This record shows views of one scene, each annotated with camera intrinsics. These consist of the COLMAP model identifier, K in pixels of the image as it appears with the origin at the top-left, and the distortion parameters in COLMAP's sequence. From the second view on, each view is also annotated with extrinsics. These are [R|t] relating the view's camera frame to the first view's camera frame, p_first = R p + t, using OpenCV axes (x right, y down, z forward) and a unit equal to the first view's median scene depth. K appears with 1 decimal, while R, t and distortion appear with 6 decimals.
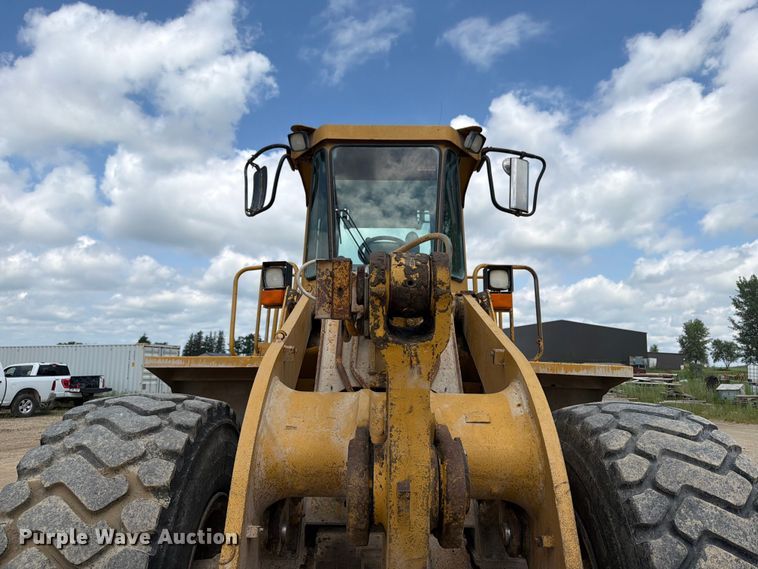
lens RADIAL K [[530.0, 0, 377.9], [0, 530.0, 289.3], [0, 0, 1]] dist [0.053343, -0.070478]
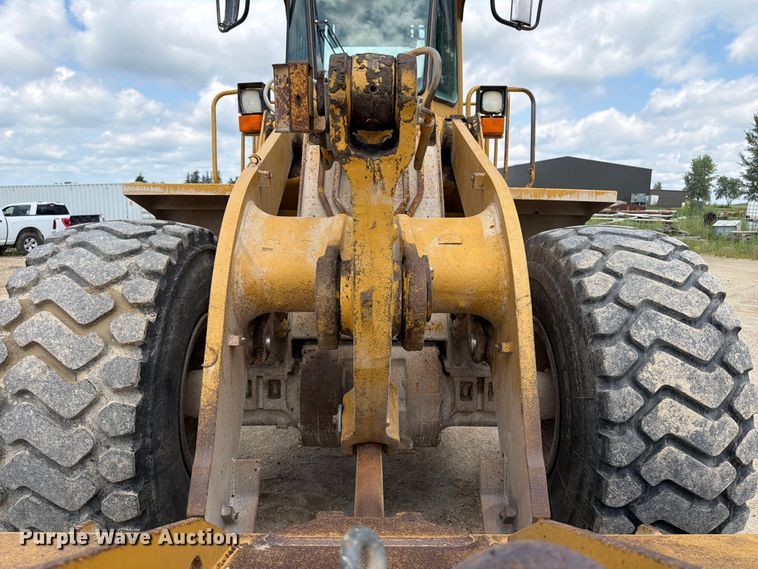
lens RADIAL K [[530.0, 0, 377.9], [0, 530.0, 289.3], [0, 0, 1]] dist [0.053343, -0.070478]
pose [[0.999988, -0.004486, -0.002063, 0.005242], [0.004894, 0.955860, 0.293782, 0.003647], [0.000654, -0.293789, 0.955870, 0.000412]]
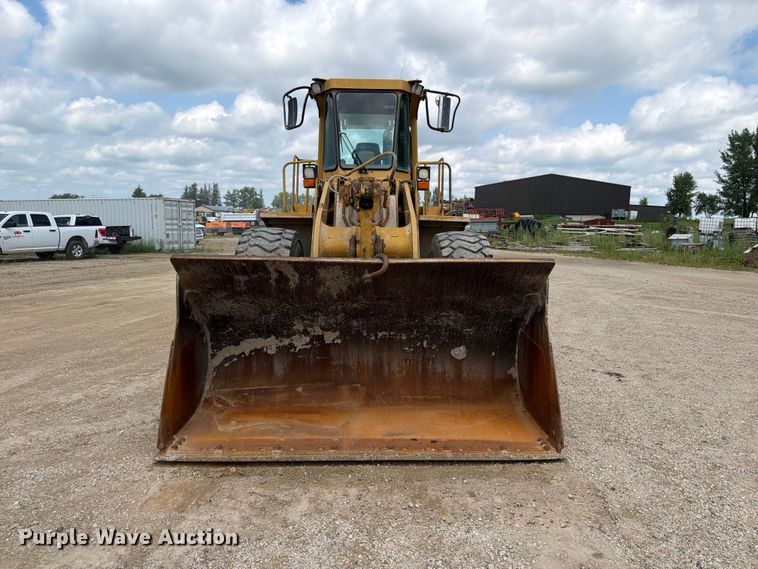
lens RADIAL K [[530.0, 0, 377.9], [0, 530.0, 289.3], [0, 0, 1]] dist [0.053343, -0.070478]
pose [[0.999964, 0.000340, 0.008461, 0.008099], [-0.002621, 0.962563, 0.271046, -0.026476], [-0.008052, -0.271059, 0.962529, -0.192307]]
